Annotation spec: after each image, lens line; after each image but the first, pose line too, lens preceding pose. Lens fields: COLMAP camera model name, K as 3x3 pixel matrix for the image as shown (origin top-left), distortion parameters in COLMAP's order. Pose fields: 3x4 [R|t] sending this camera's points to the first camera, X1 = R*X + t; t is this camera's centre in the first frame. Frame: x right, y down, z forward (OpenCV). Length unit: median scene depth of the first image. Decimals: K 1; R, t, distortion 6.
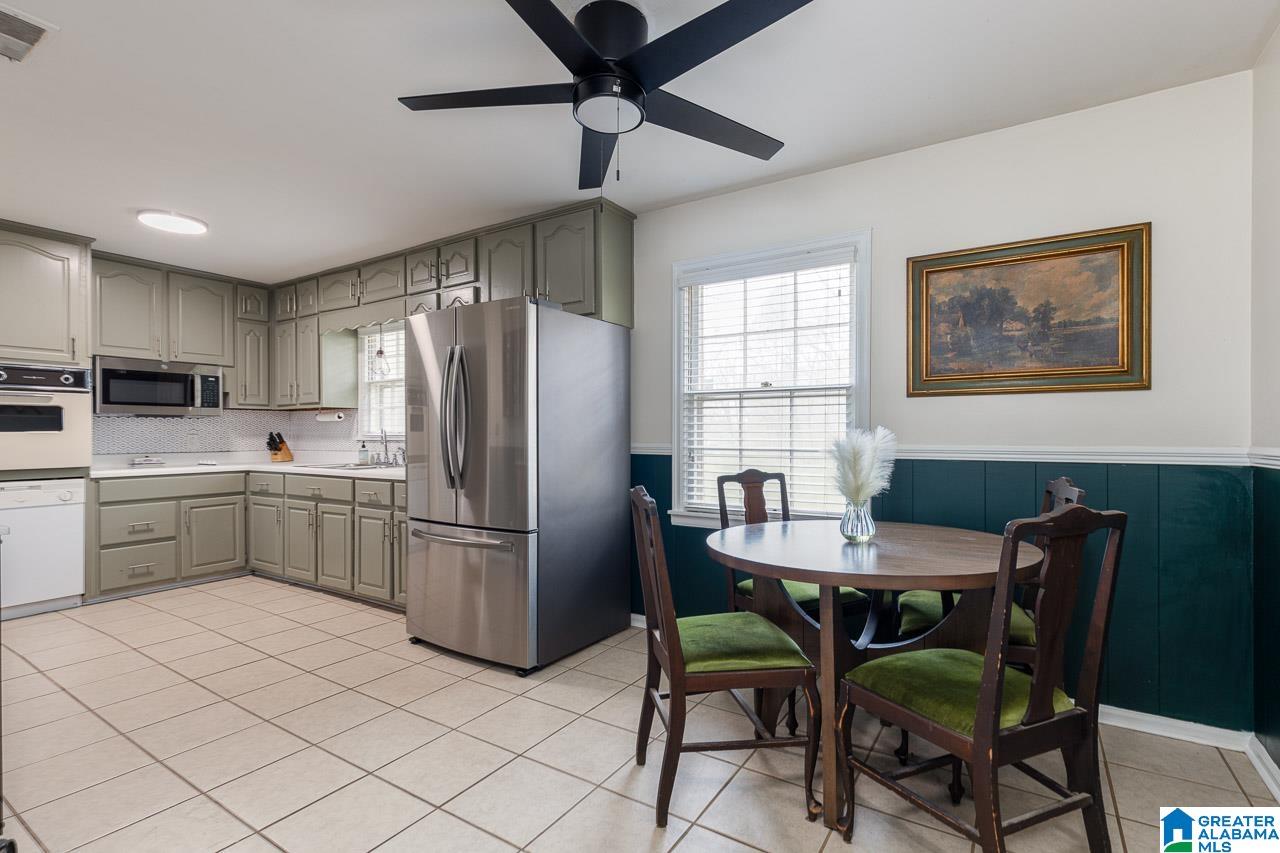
lens RADIAL K [[599.6, 0, 659.0], [0, 599.6, 433.8], [0, 0, 1]] dist [0.008784, 0.000214]
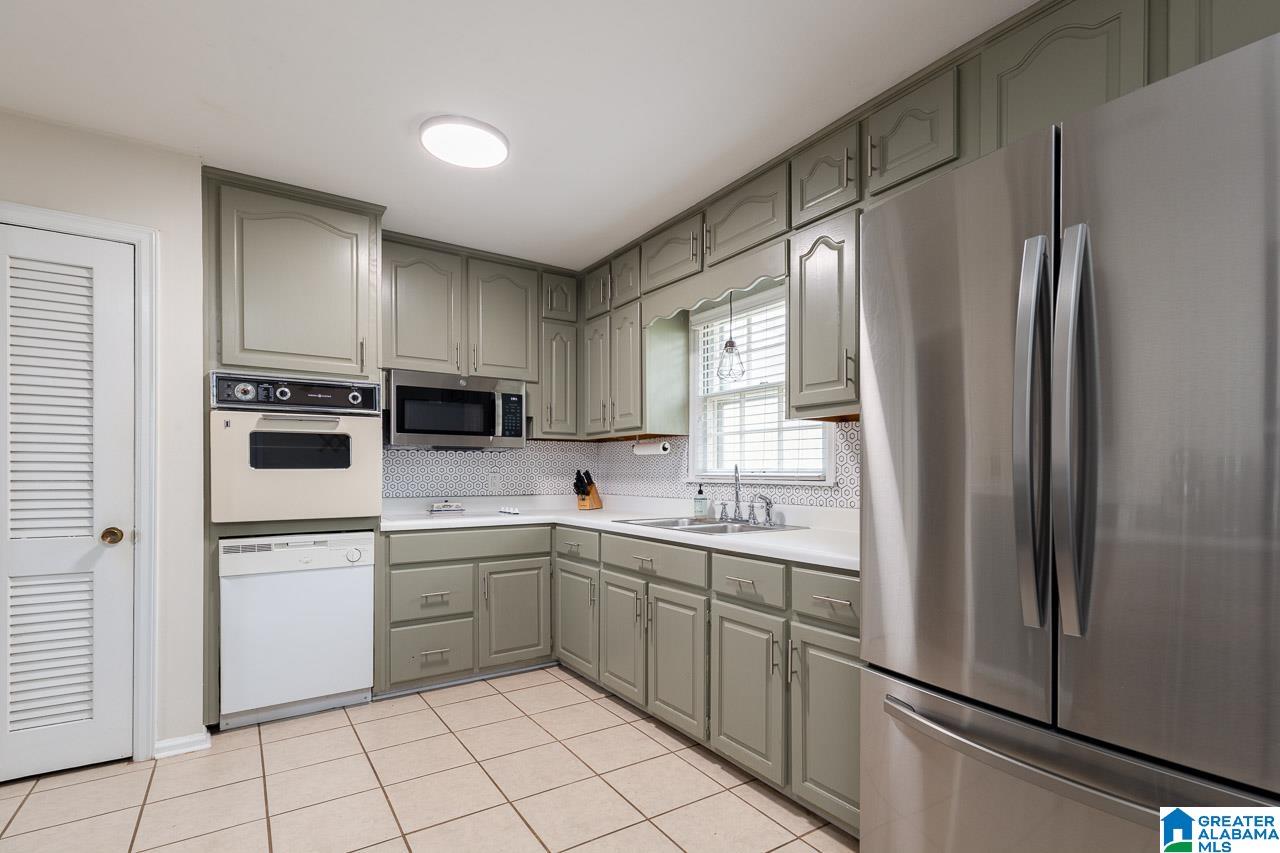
lens RADIAL K [[604.7, 0, 640.0], [0, 604.7, 475.5], [0, 0, 1]] dist [0.001937, -0.000039]
pose [[0.904680, 0.006484, -0.426043, -0.290915], [-0.004226, 0.999972, 0.006246, -0.001147], [0.426072, -0.003850, 0.904681, 0.401750]]
